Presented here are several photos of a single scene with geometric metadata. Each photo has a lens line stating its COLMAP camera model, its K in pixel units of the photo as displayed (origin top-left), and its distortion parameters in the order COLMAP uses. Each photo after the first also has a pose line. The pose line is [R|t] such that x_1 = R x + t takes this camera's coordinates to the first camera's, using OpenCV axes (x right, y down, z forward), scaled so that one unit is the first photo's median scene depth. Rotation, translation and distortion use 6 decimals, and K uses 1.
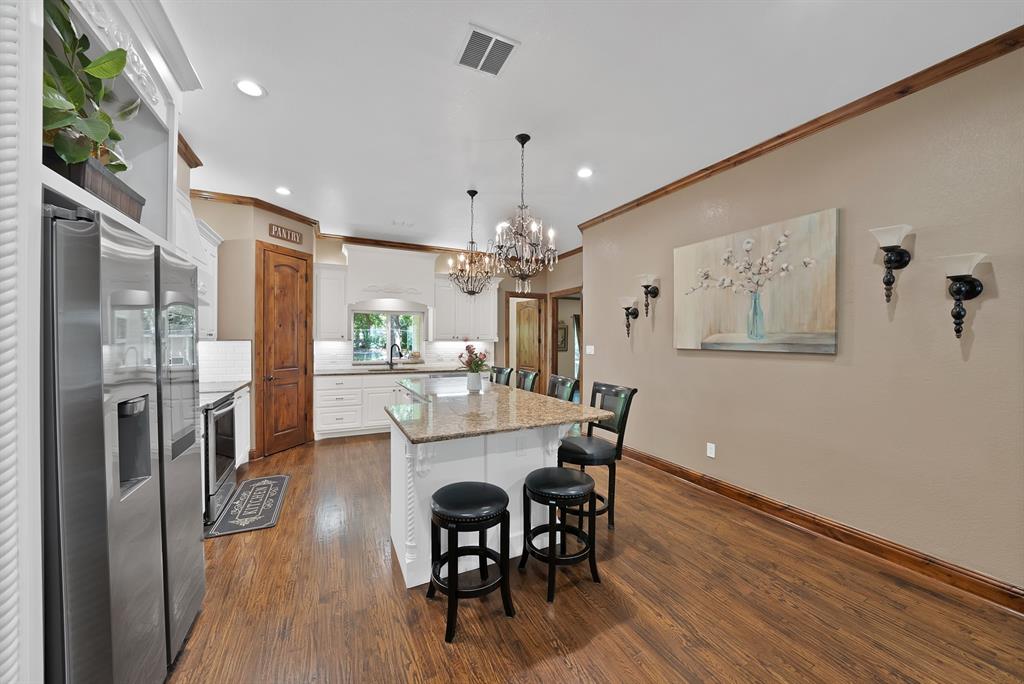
lens RADIAL K [[368.0, 0, 504.7], [0, 368.0, 343.8], [0, 0, 1]] dist [-0.019322, 0.000005]
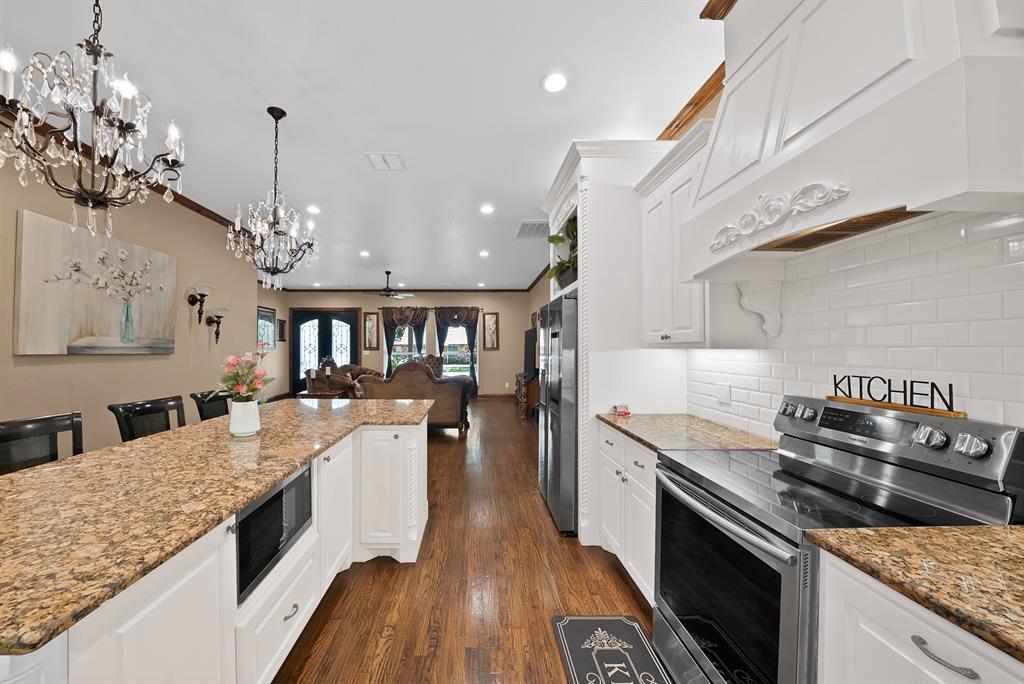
lens RADIAL K [[380.9, 0, 489.9], [0, 380.9, 345.7], [0, 0, 1]] dist [-0.022332, 0.000054]
pose [[-0.919289, -0.002933, 0.393573, -0.492238], [-0.003061, 0.999995, 0.000301, -0.005708], [-0.393572, -0.000928, -0.919293, 1.040309]]
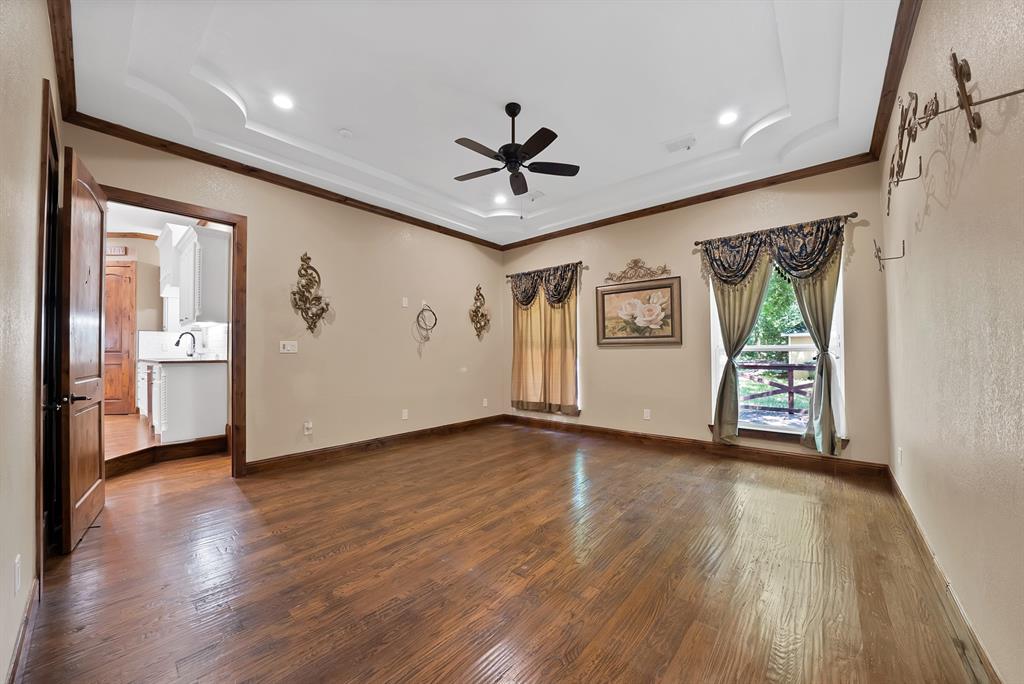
lens RADIAL K [[364.5, 0, 510.6], [0, 364.5, 352.4], [0, 0, 1]] dist [-0.022637, 0.000078]
pose [[0.401237, -0.014106, -0.915866, 1.200306], [-0.000835, 0.999875, -0.015766, 0.090208], [0.915974, 0.007091, 0.401175, 1.895850]]
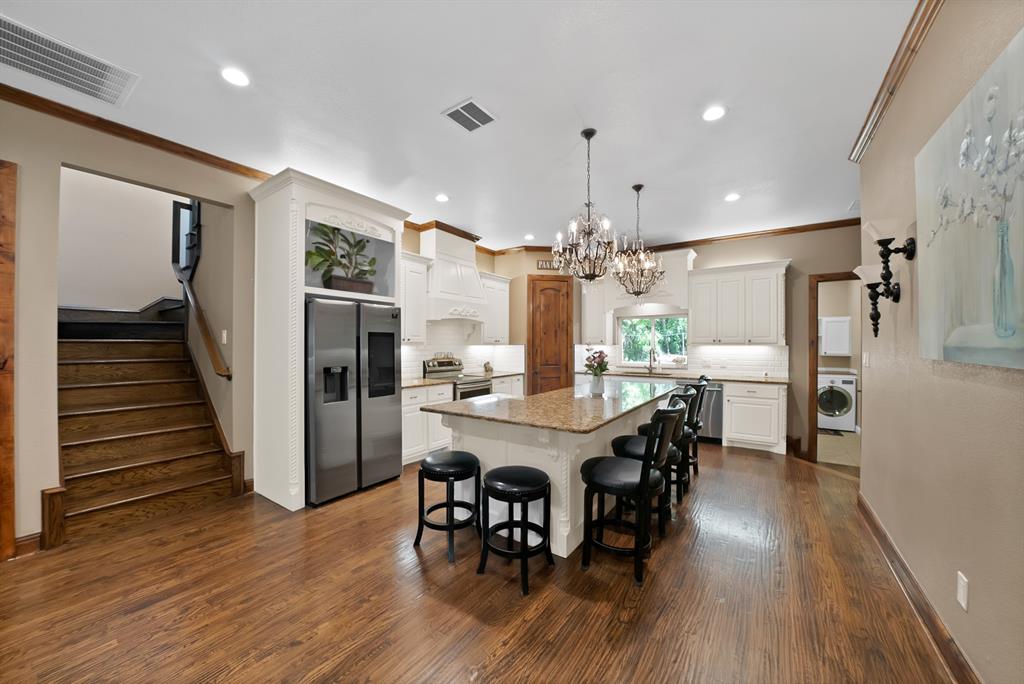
lens RADIAL K [[360.0, 0, 502.9], [0, 360.0, 345.0], [0, 0, 1]] dist [-0.021409, 0.000064]
pose [[0.482623, -0.002193, -0.875826, 0.488831], [-0.006279, 0.999962, -0.005964, 0.000980], [0.875806, 0.008378, 0.482591, 0.227222]]
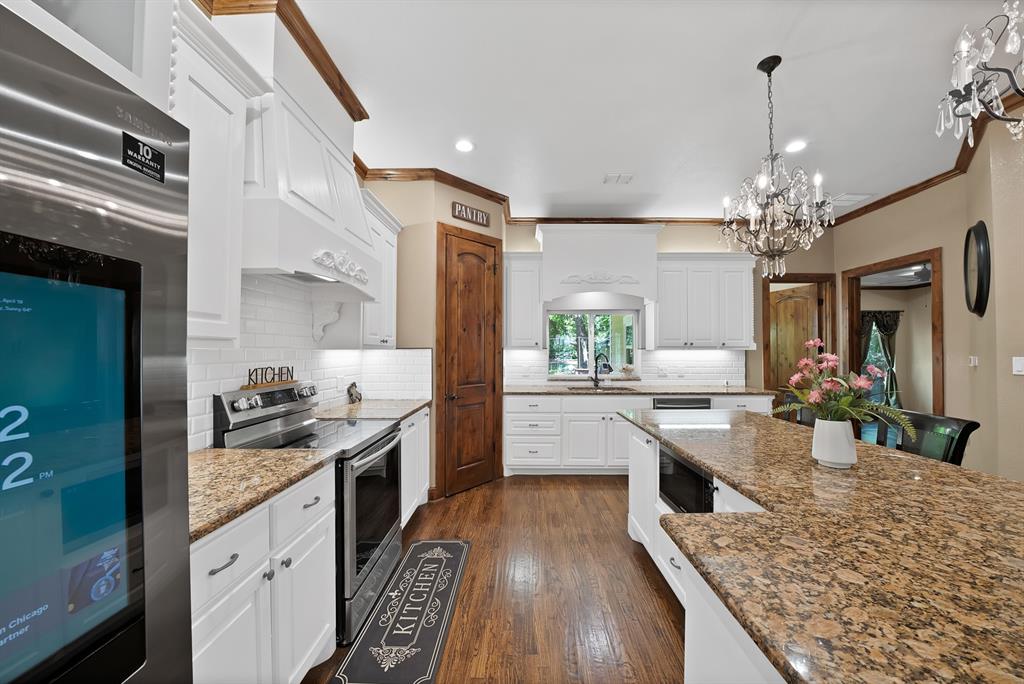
lens RADIAL K [[365.0, 0, 512.9], [0, 365.0, 348.6], [0, 0, 1]] dist [-0.022285, 0.000130]
pose [[0.894260, -0.006357, -0.447503, -0.175643], [-0.000231, 0.999892, -0.014665, 0.002001], [0.447548, 0.013218, 0.894162, 0.355232]]
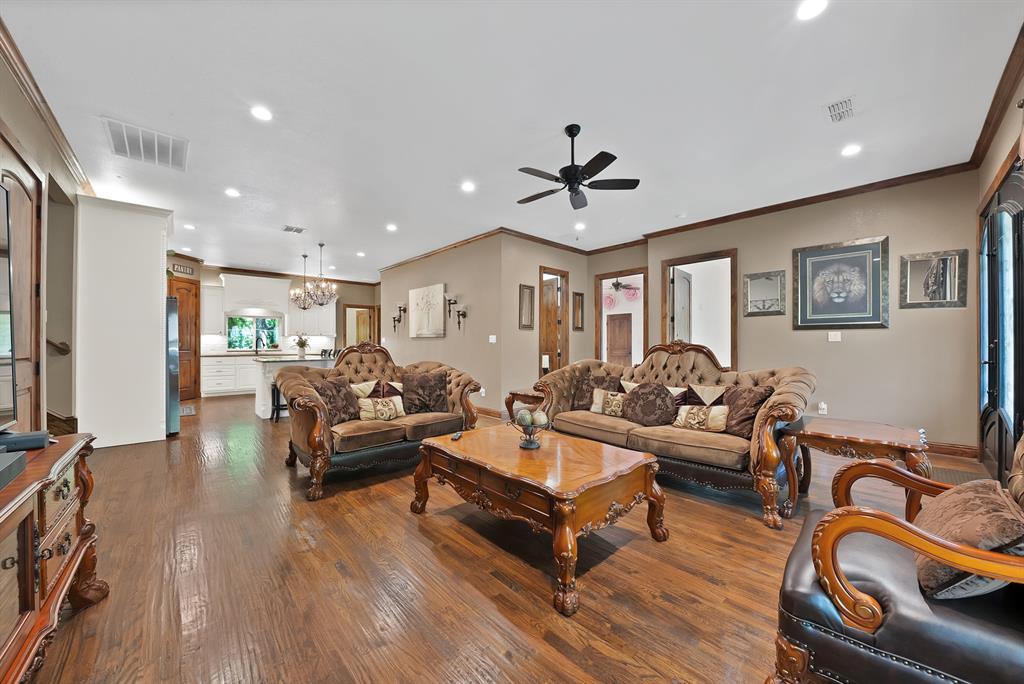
lens RADIAL K [[364.0, 0, 512.0], [0, 364.0, 342.0], [0, 0, 1]] dist [-0.022901, -0.000126]
pose [[0.950476, -0.002926, 0.310783, 0.319304], [0.007352, 0.999888, -0.013072, 0.061367], [-0.310710, 0.014709, 0.950391, -1.020010]]
